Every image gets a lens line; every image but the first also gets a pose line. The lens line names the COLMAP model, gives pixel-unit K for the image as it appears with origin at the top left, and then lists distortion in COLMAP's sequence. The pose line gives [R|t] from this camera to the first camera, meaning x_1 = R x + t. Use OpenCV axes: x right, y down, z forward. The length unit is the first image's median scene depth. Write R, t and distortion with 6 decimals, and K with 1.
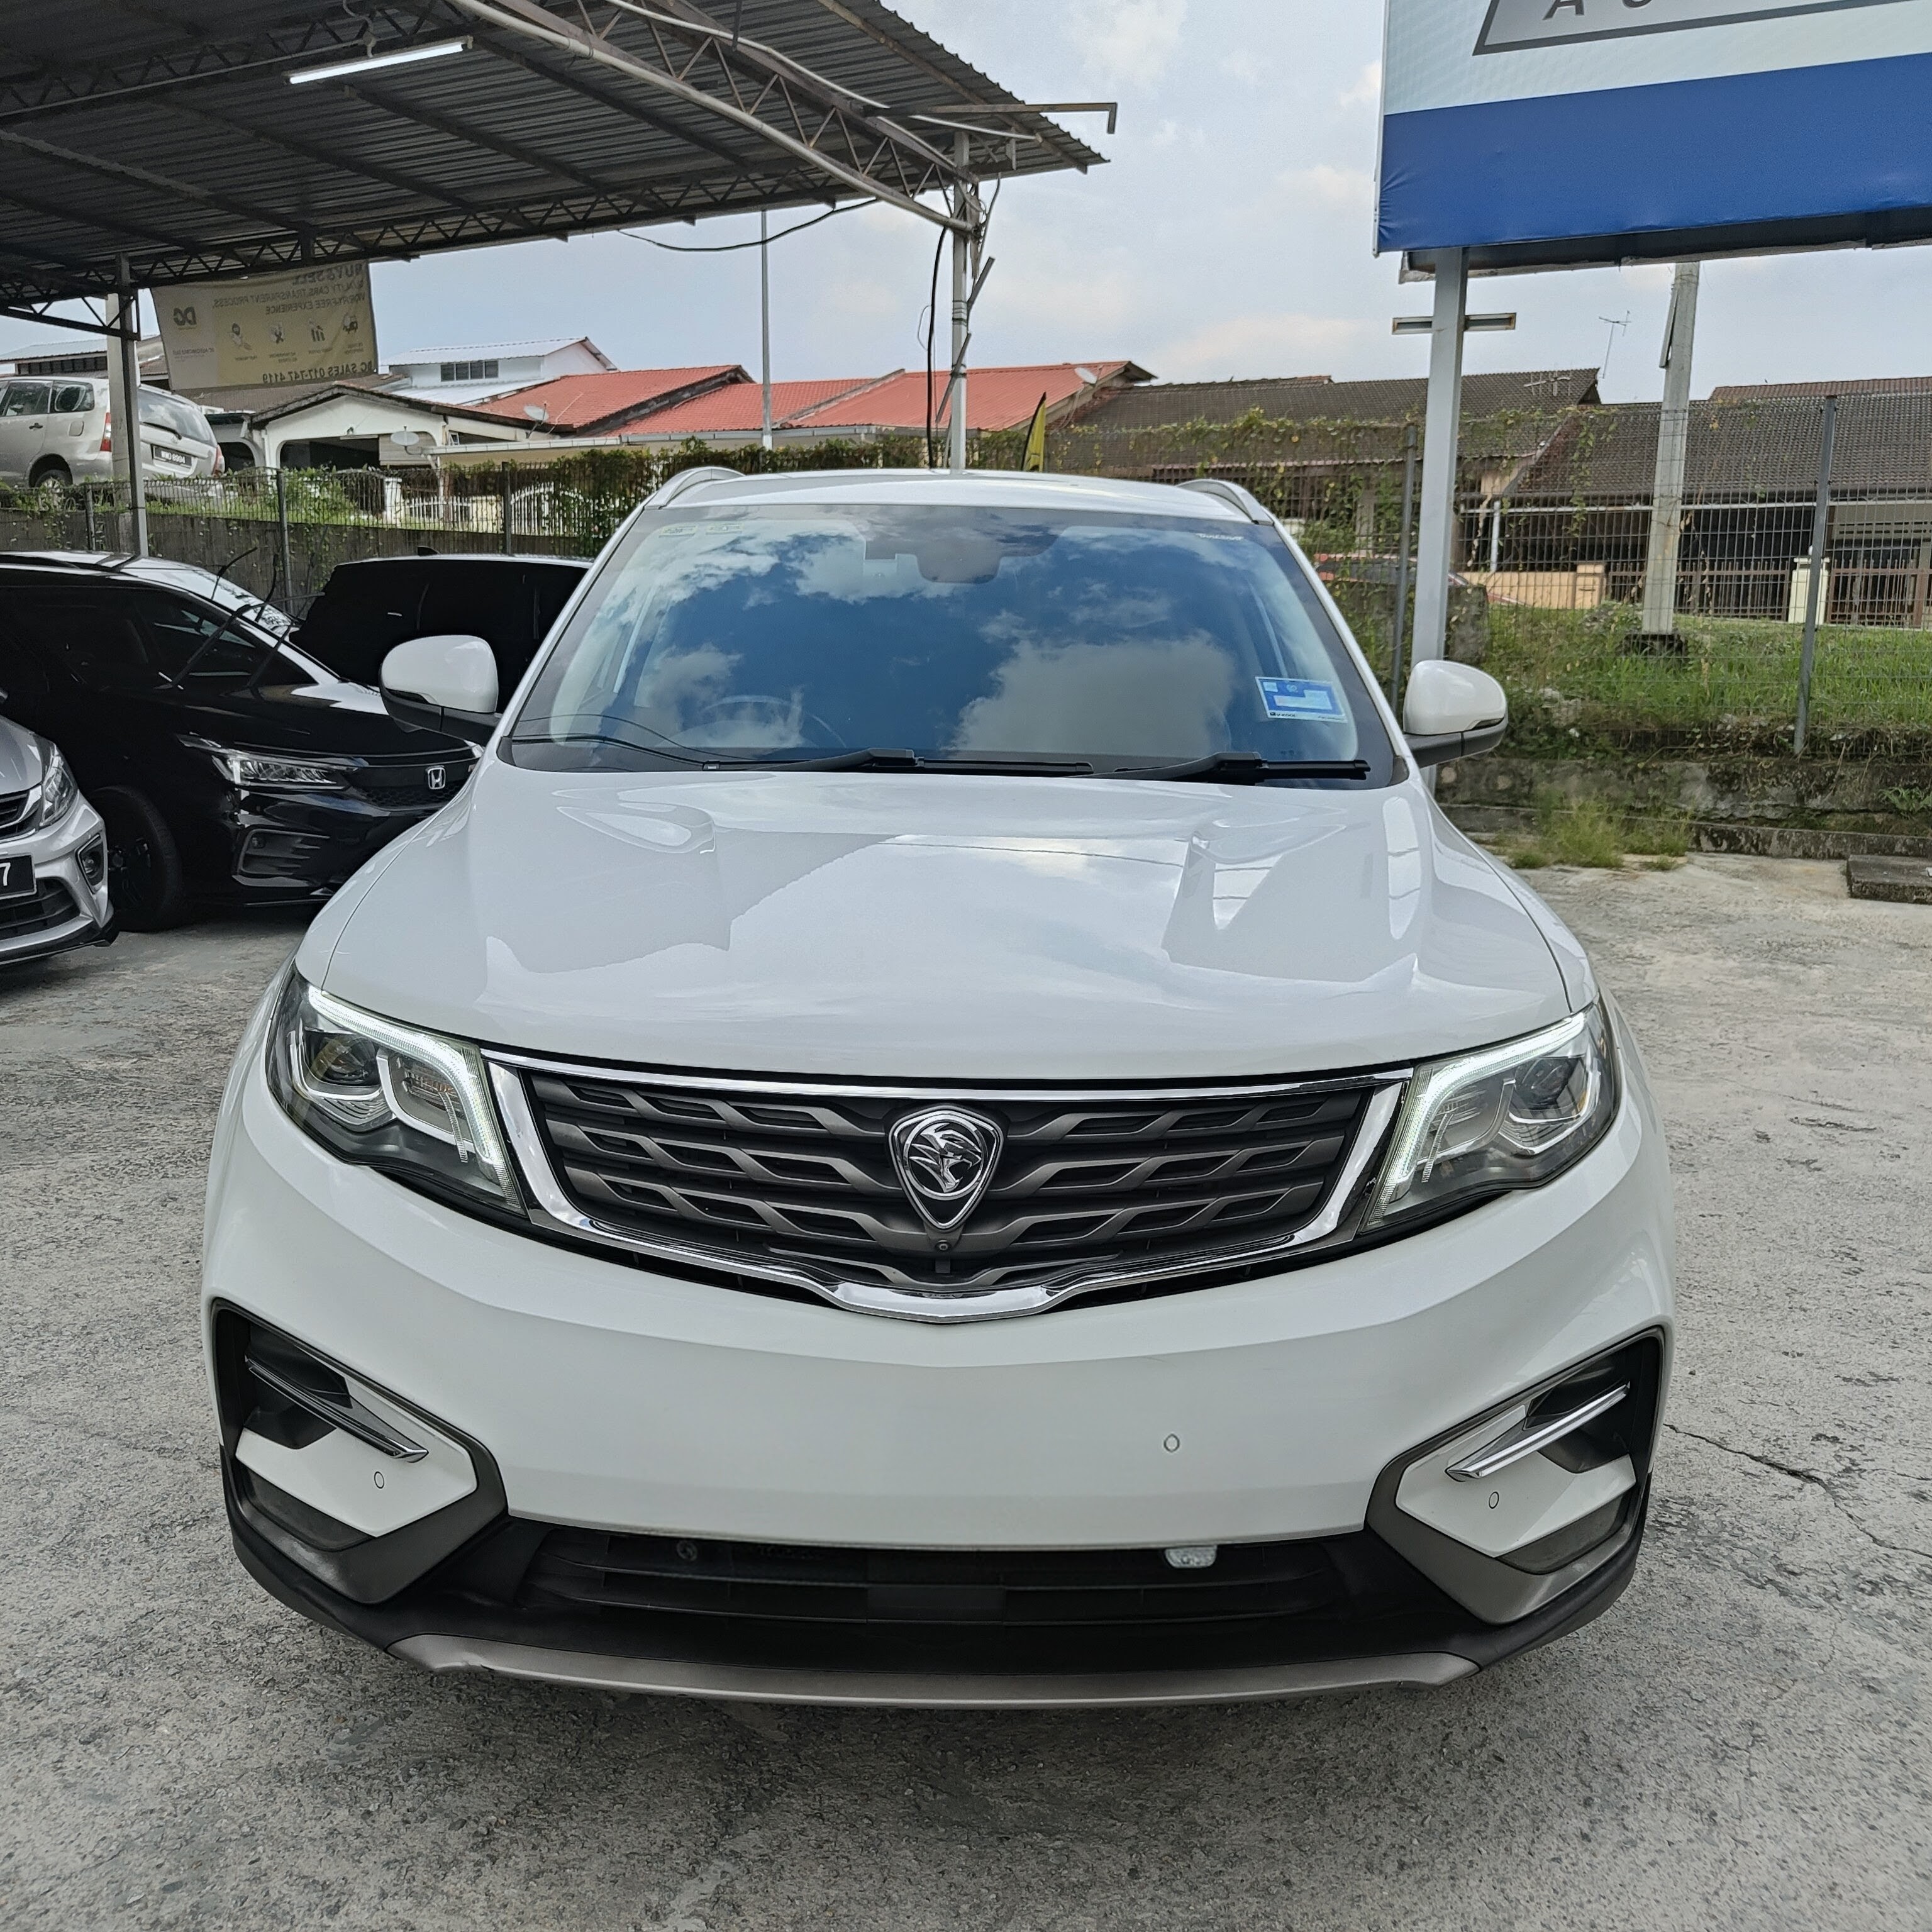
lens RADIAL K [[1794.8, 0, 962.2], [0, 1794.8, 963.9], [0, 0, 1]] dist [0.005411, 0.000000]
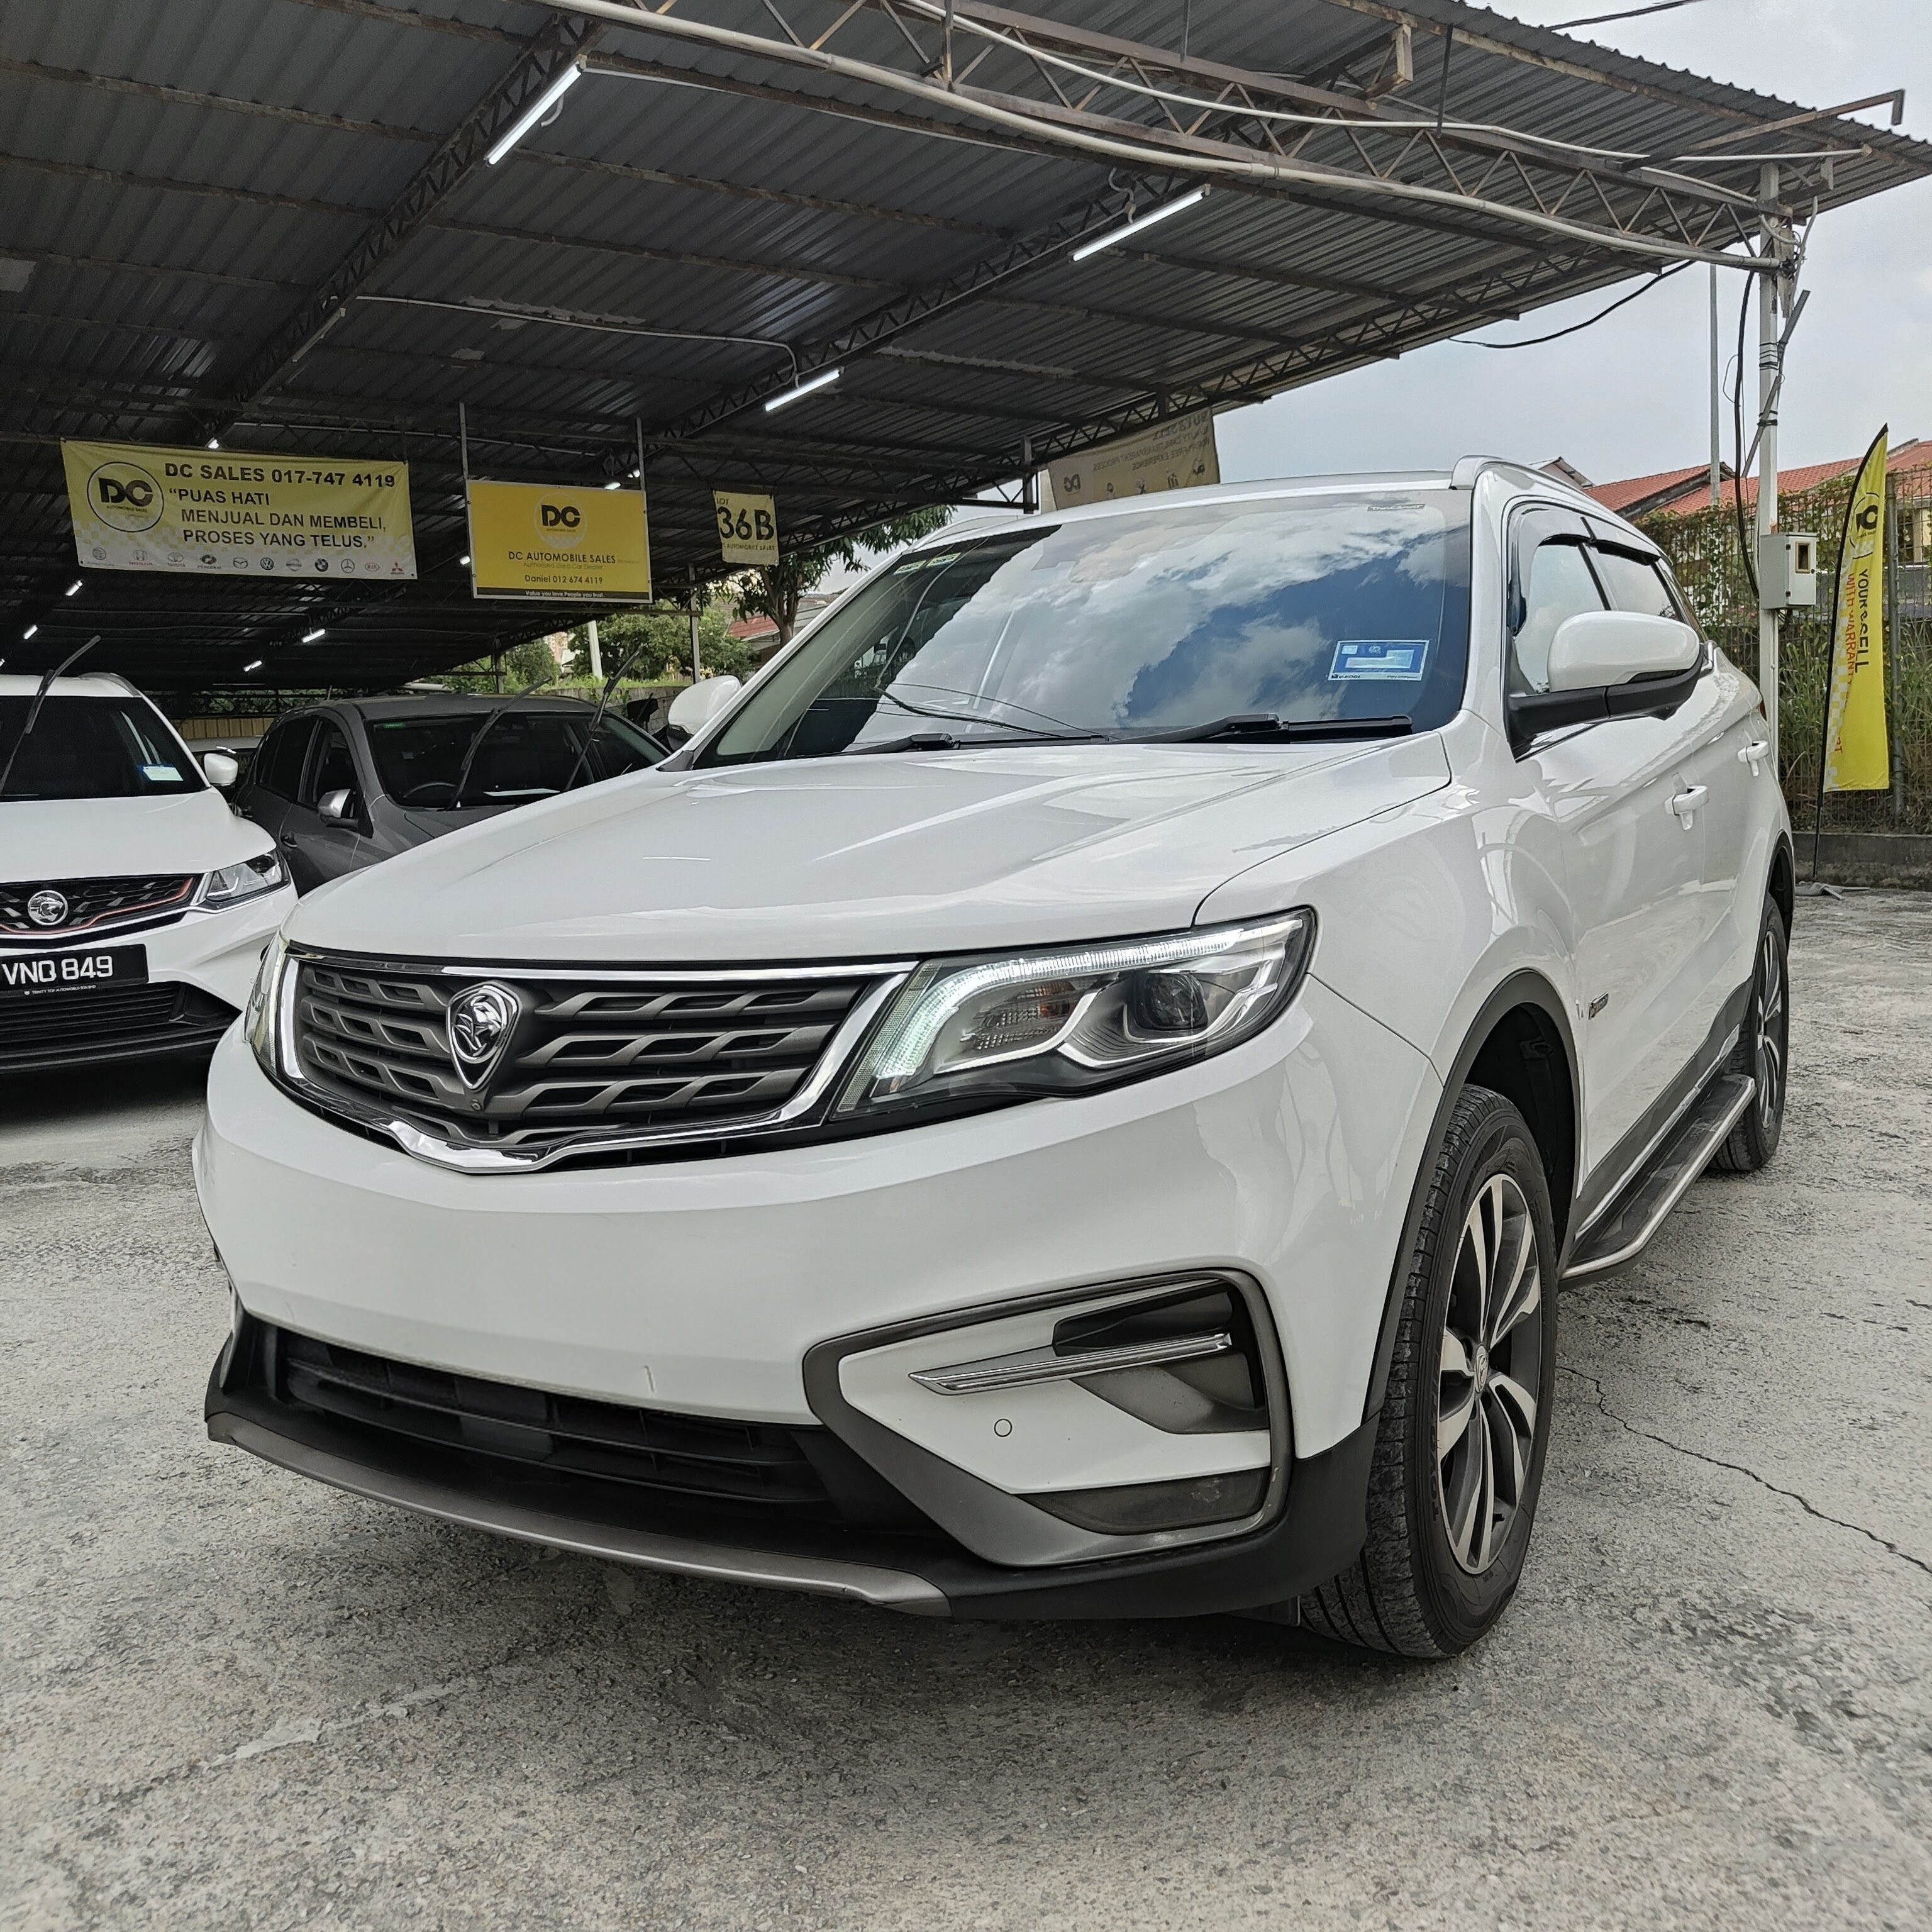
lens RADIAL K [[1794.8, 0, 968.0], [0, 1794.8, 967.0], [0, 0, 1]] dist [0.005411, 0.000000]
pose [[0.850930, 0.003075, -0.525269, 0.134169], [-0.041133, 0.997302, -0.060797, 0.020154], [0.523665, 0.073340, 0.848761, 0.031848]]
